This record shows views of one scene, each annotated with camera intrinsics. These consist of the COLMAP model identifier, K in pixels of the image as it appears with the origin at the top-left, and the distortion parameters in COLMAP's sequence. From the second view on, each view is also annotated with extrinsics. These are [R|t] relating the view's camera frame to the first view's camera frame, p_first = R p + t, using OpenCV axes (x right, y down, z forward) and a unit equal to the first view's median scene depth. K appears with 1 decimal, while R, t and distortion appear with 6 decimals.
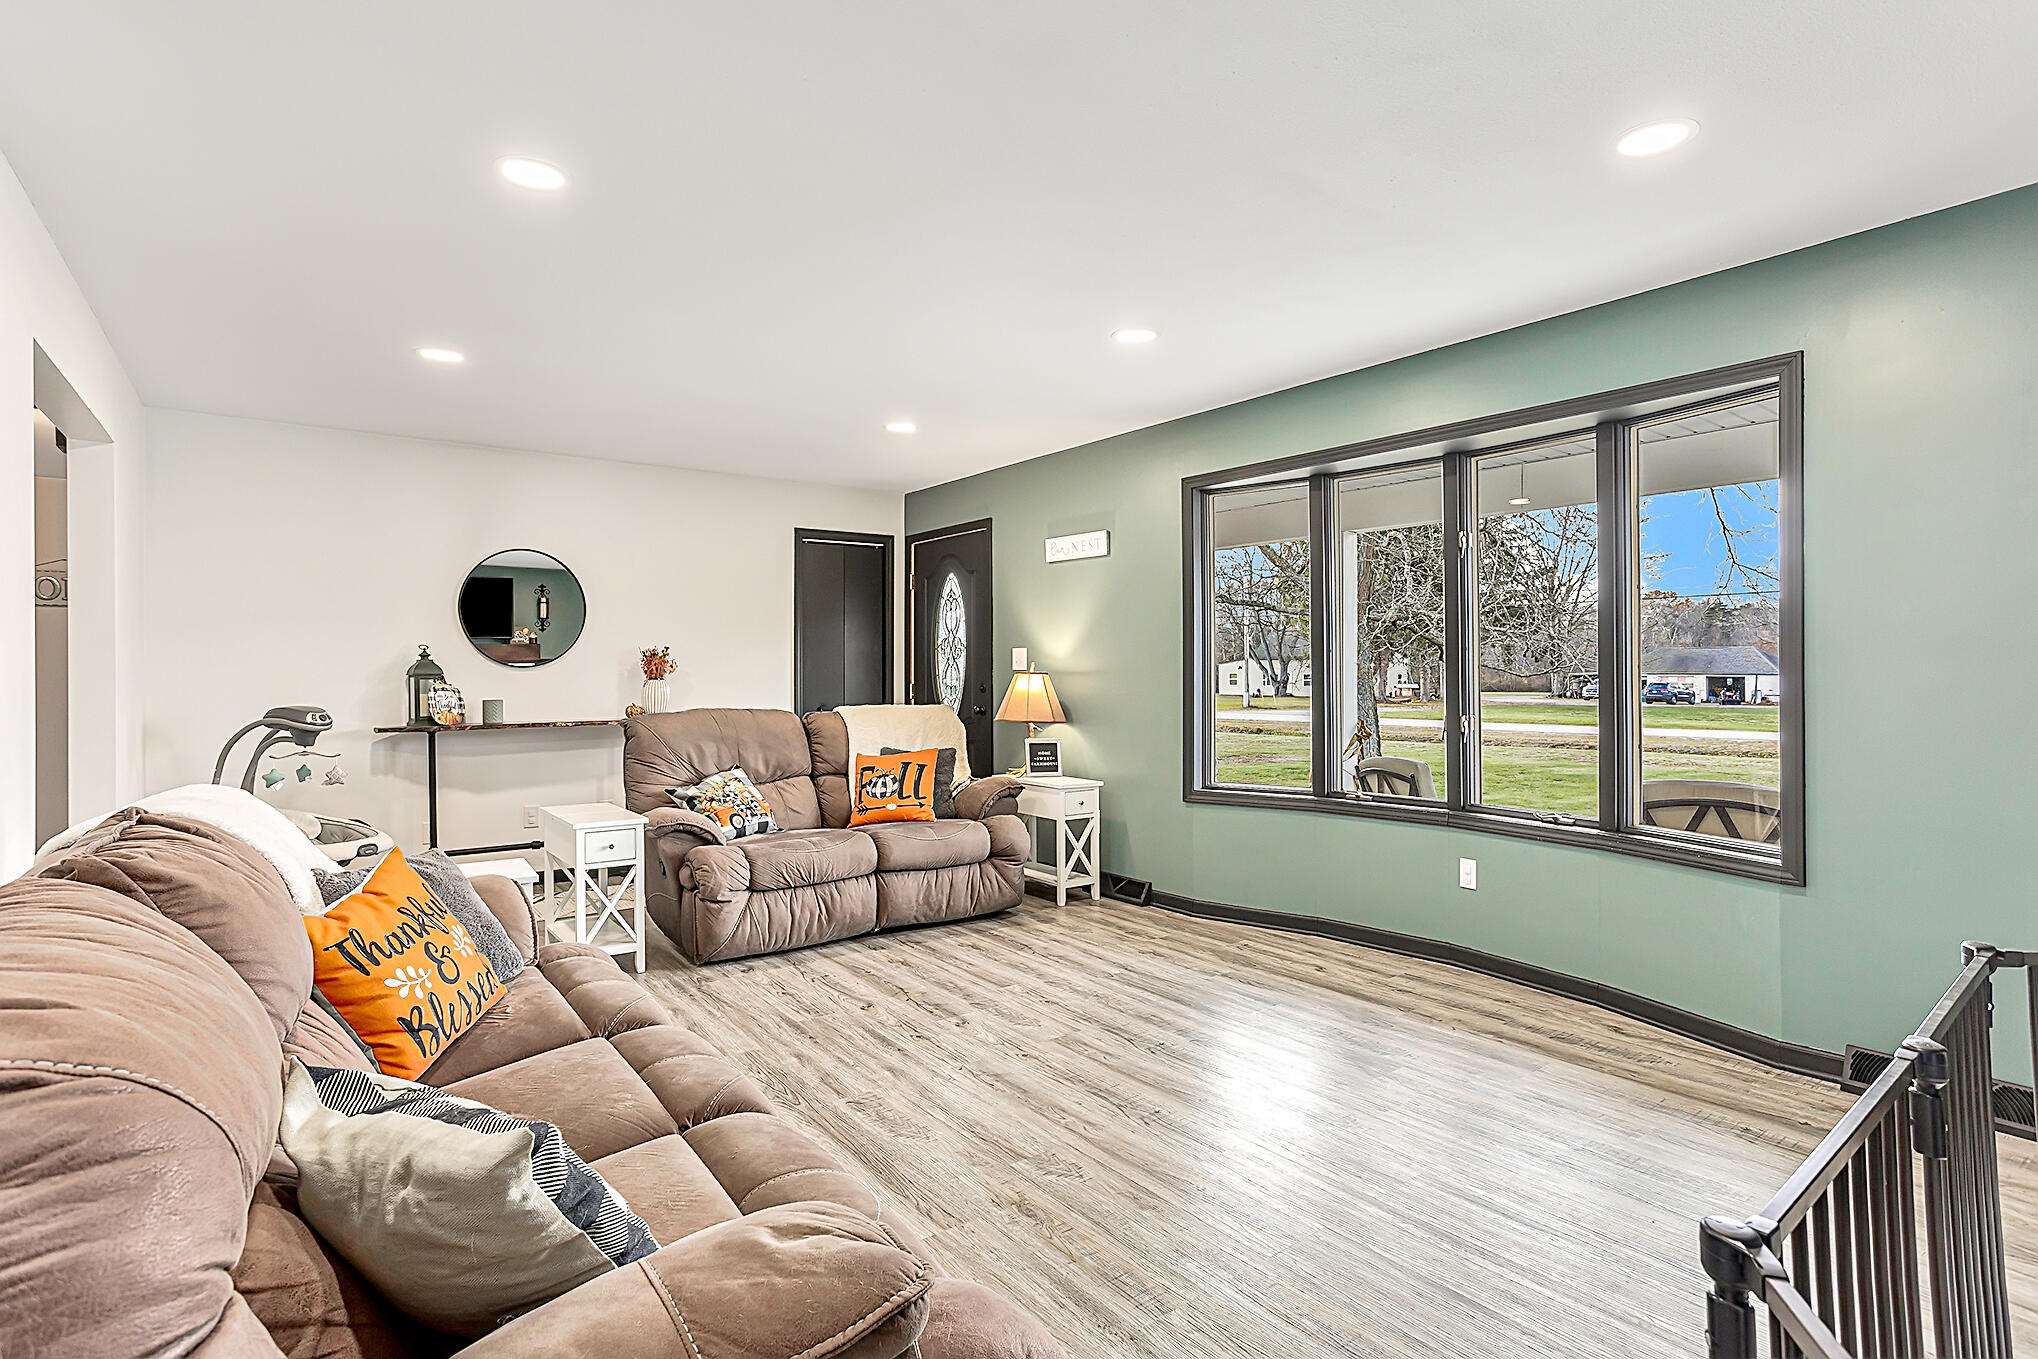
lens RADIAL K [[1003.8, 0, 1019.0], [0, 1003.8, 679.5], [0, 0, 1]] dist [-0.064899, 0.045468]
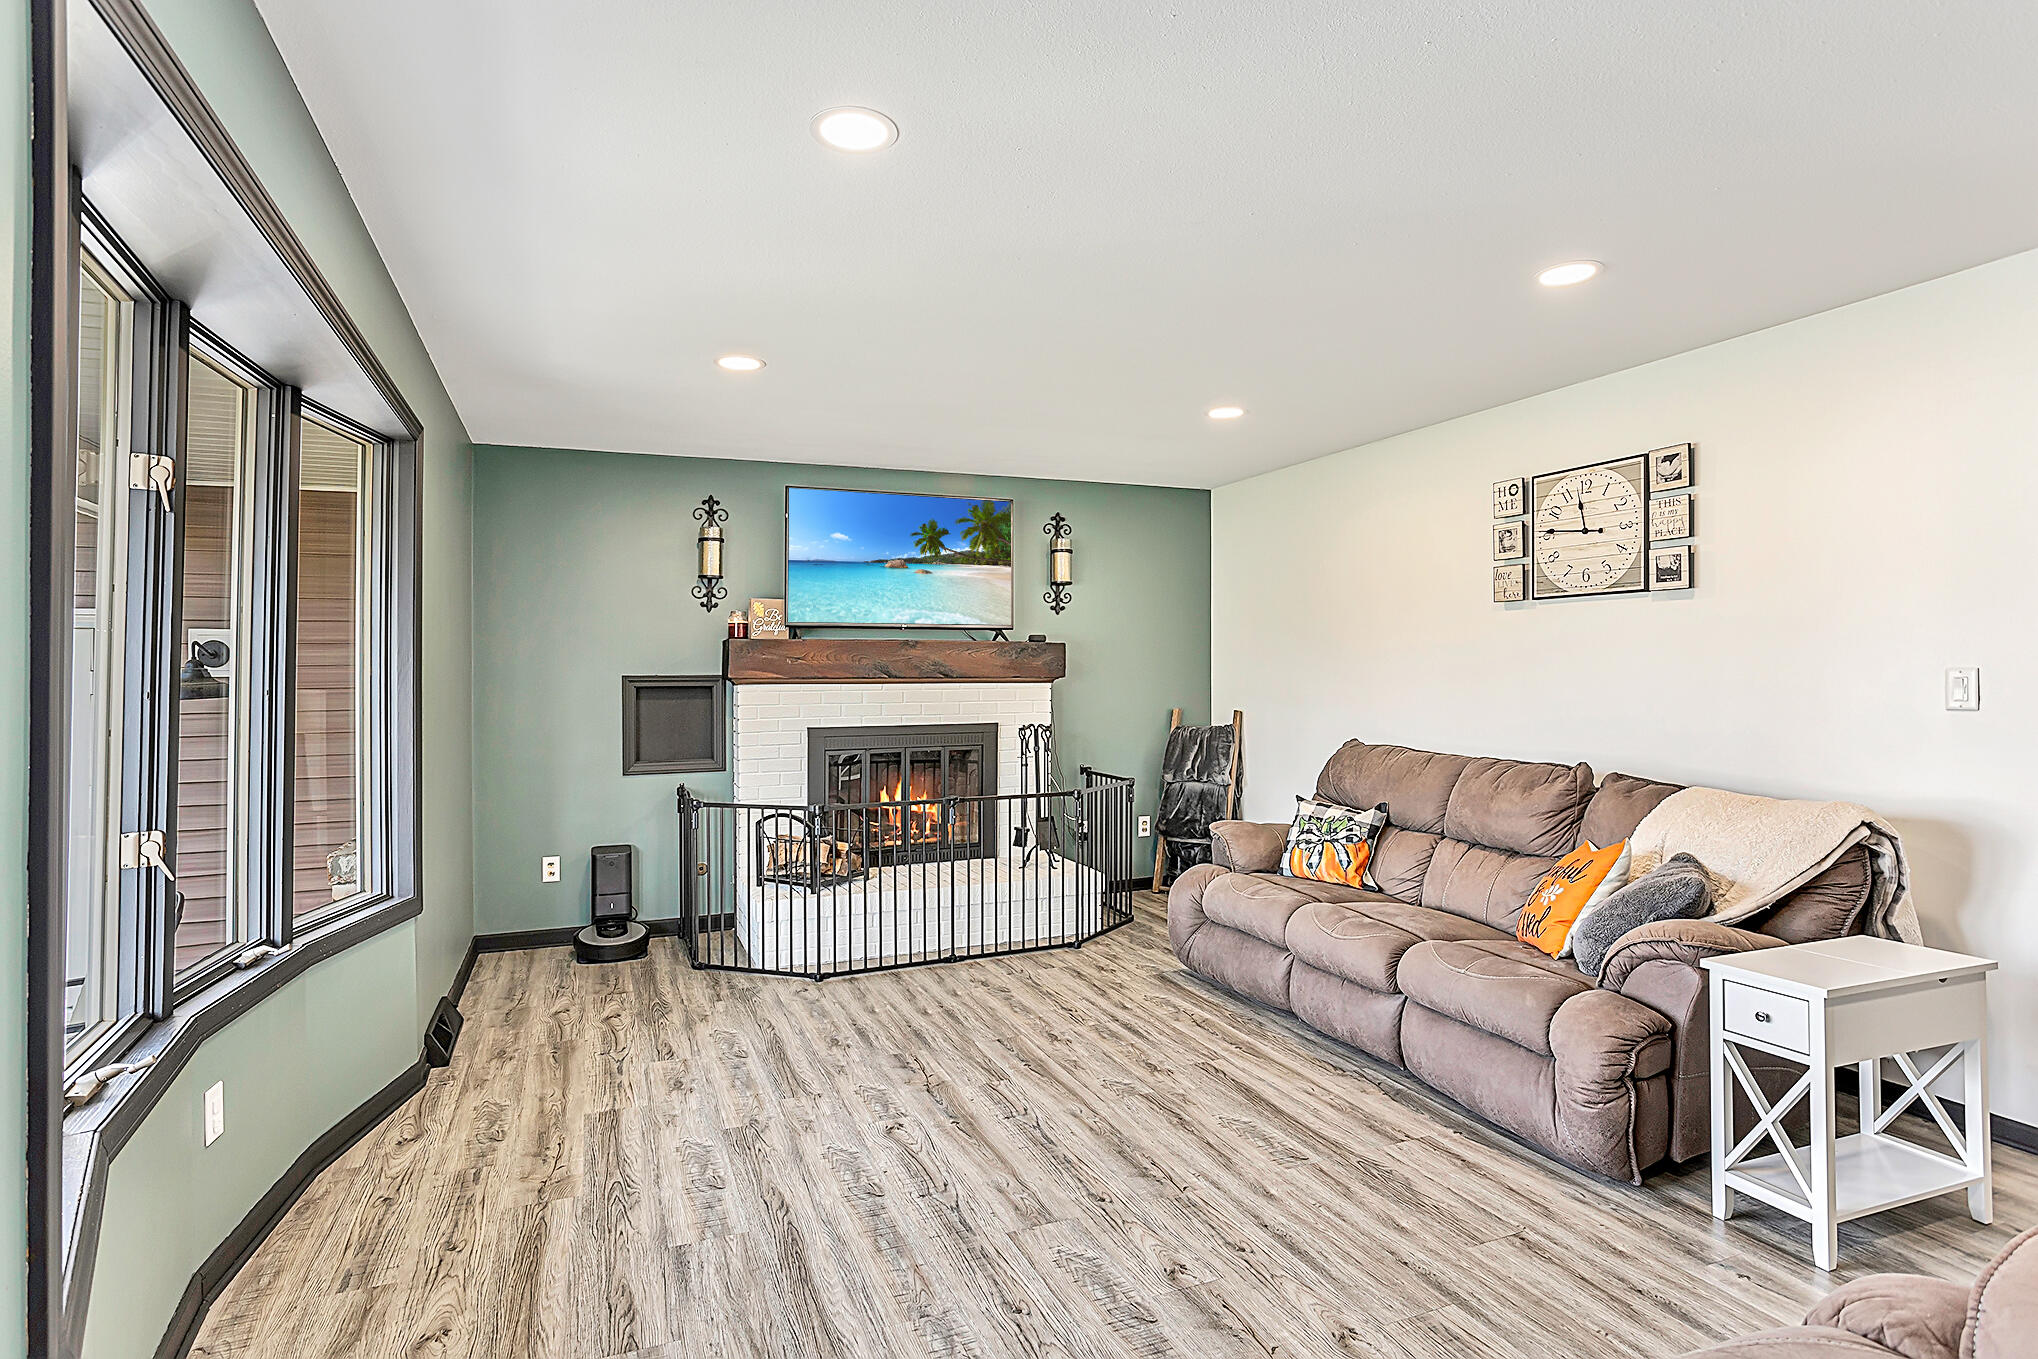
lens RADIAL K [[1049.5, 0, 1039.3], [0, 1049.5, 677.1], [0, 0, 1]] dist [-0.024304, 0.001207]
pose [[-0.971854, 0.010178, 0.235364, -0.112858], [0.012860, 0.999869, 0.009865, -0.037522], [-0.235232, 0.012614, -0.971857, 1.408572]]
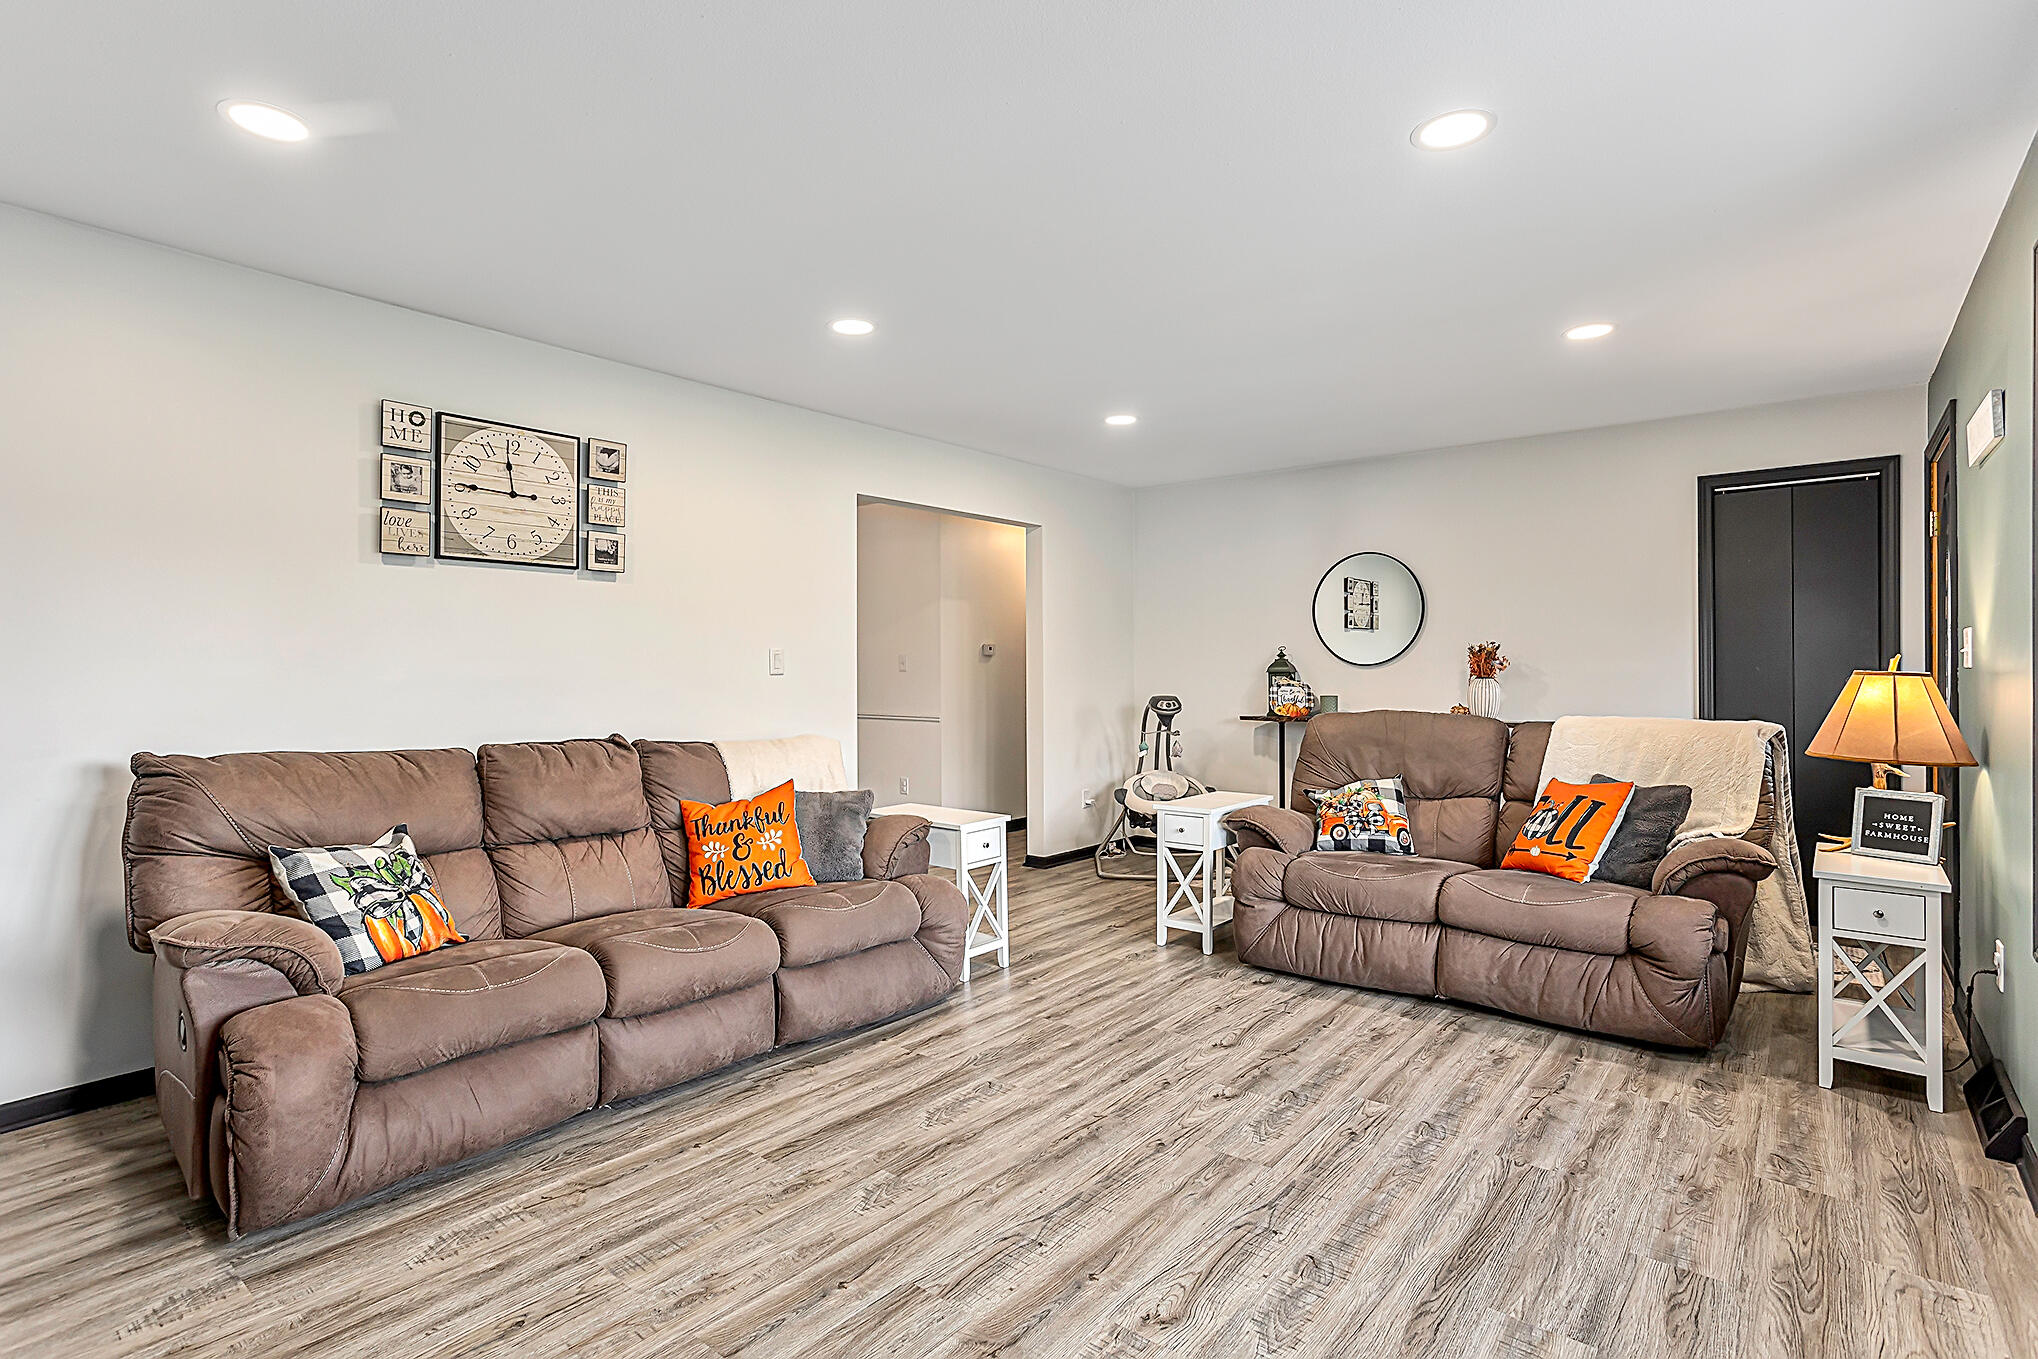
lens RADIAL K [[1003.8, 0, 1019.0], [0, 1003.8, 679.5], [0, 0, 1]] dist [-0.064899, 0.045468]
pose [[0.242589, 0.011517, -0.970061, 0.588192], [-0.007271, 0.999923, 0.010053, -0.007159], [0.970102, 0.004614, 0.242654, 0.534677]]
